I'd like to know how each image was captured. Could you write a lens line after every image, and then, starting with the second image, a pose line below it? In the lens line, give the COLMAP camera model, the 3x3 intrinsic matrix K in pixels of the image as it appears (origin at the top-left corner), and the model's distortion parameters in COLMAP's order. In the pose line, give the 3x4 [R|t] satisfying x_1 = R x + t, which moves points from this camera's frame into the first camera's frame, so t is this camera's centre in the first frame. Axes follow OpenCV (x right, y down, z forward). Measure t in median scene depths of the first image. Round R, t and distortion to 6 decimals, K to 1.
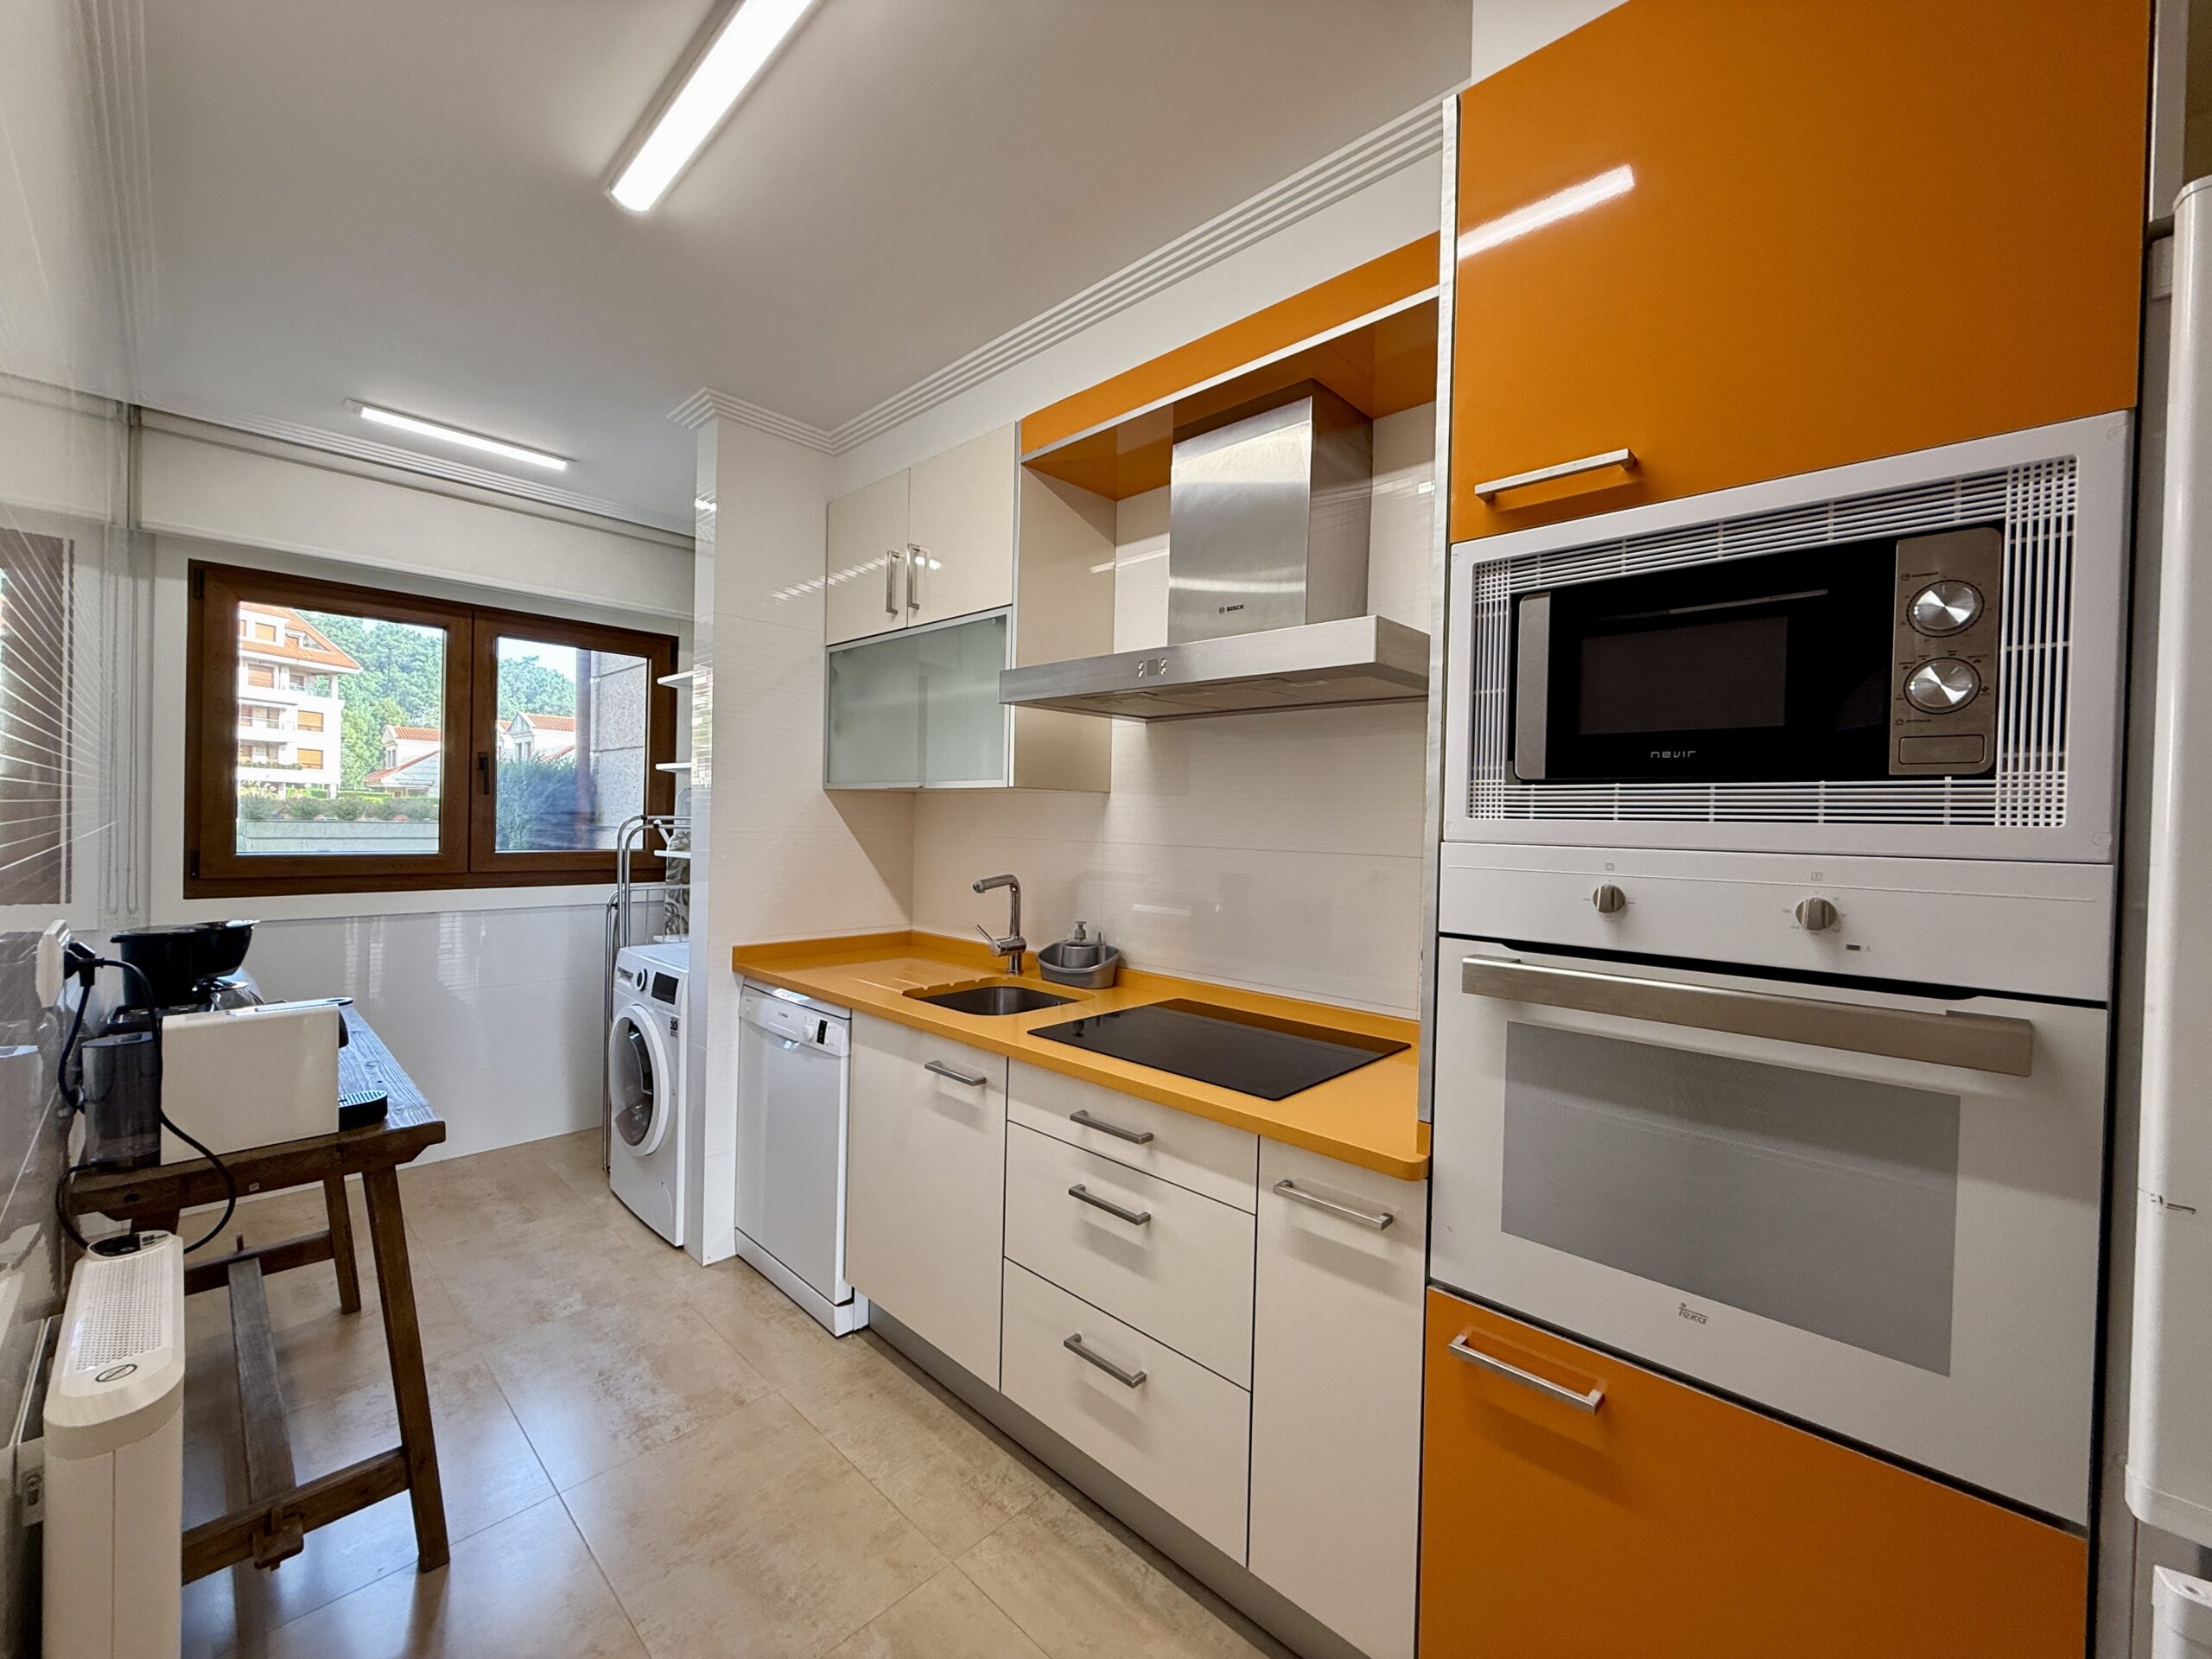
lens RADIAL K [[879.5, 0, 1101.1], [0, 879.5, 830.8], [0, 0, 1]] dist [0.000278, -0.000098]
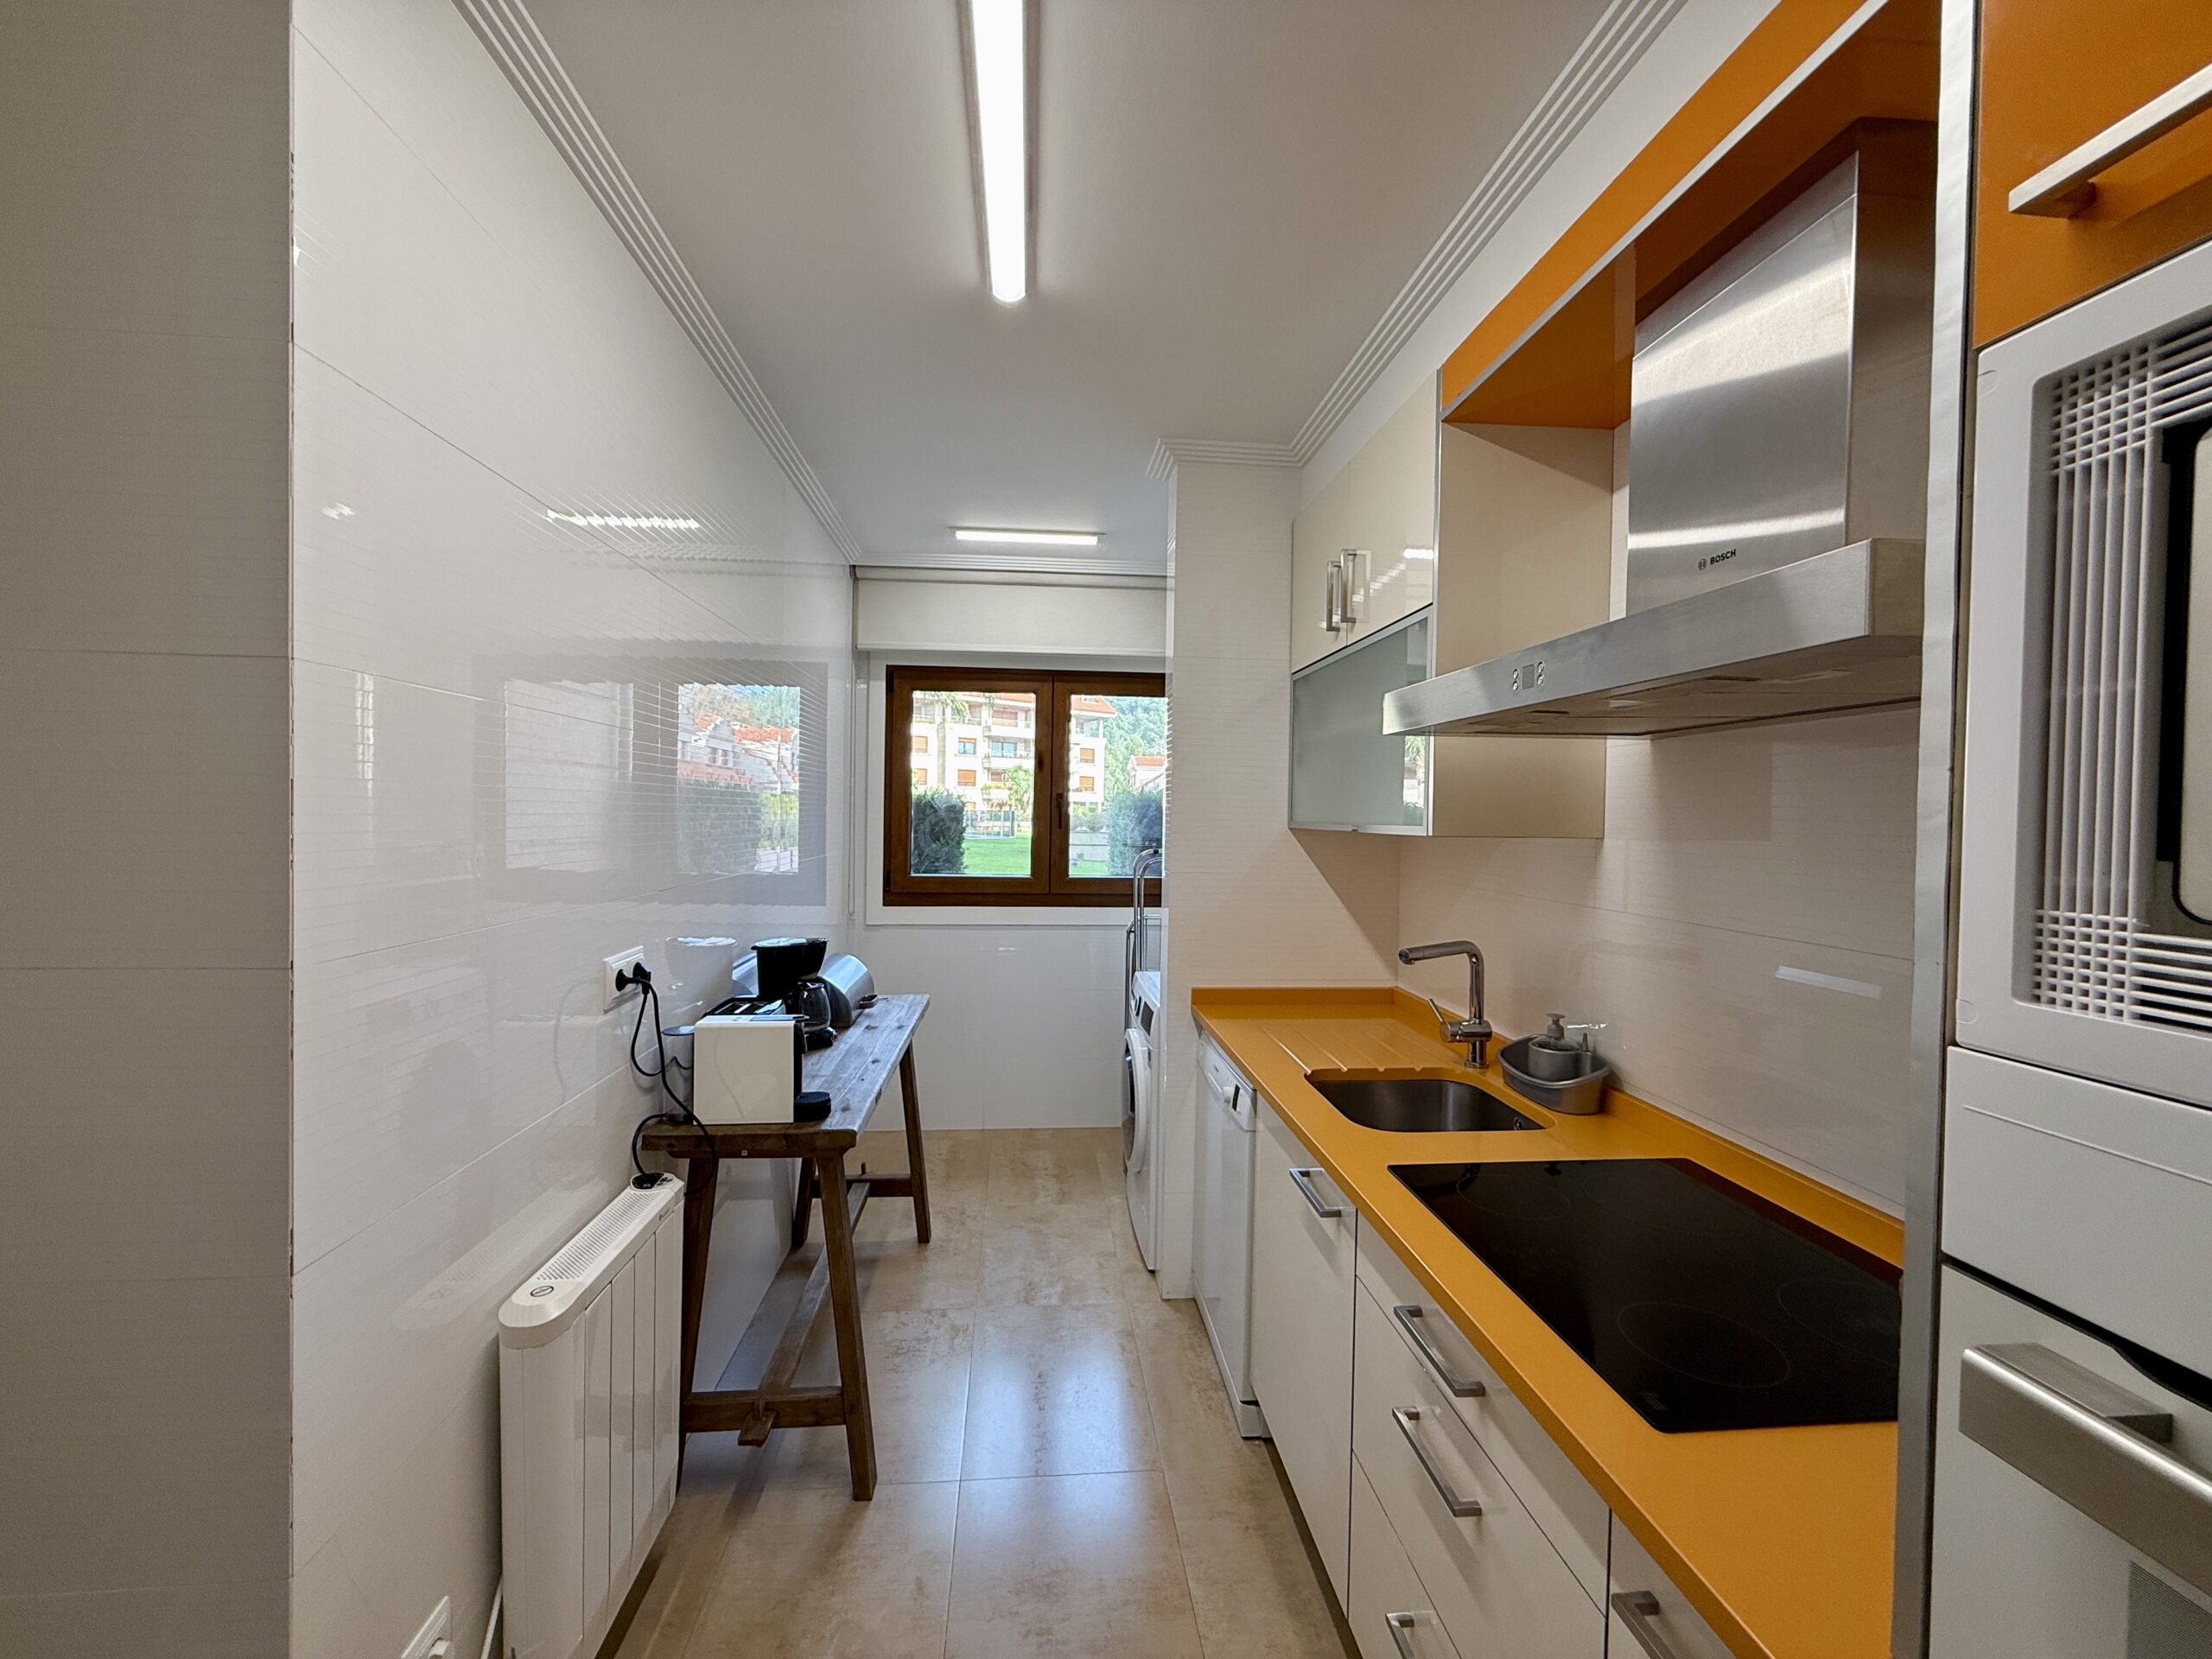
lens RADIAL K [[879.5, 0, 1101.1], [0, 879.5, 830.8], [0, 0, 1]] dist [0.000278, -0.000098]
pose [[0.749716, 0.001157, -0.661759, 0.179545], [-0.006934, 0.999957, -0.006107, -0.043333], [0.661724, 0.009167, 0.749692, 0.199294]]
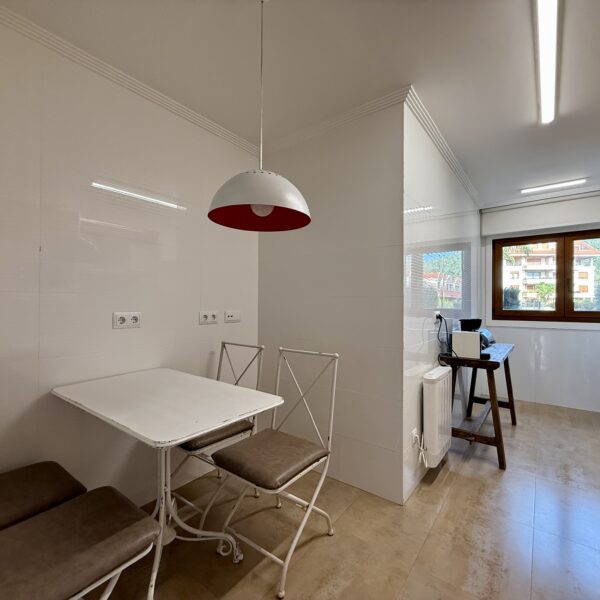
lens RADIAL K [[318.4, 0, 297.7], [0, 318.4, 301.1], [0, 0, 1]] dist [-0.000467, 0.000010]
pose [[0.099179, -0.030384, -0.994606, 0.451114], [-0.014287, 0.999387, -0.031955, 0.057202], [0.994967, 0.017379, 0.098684, -0.096036]]
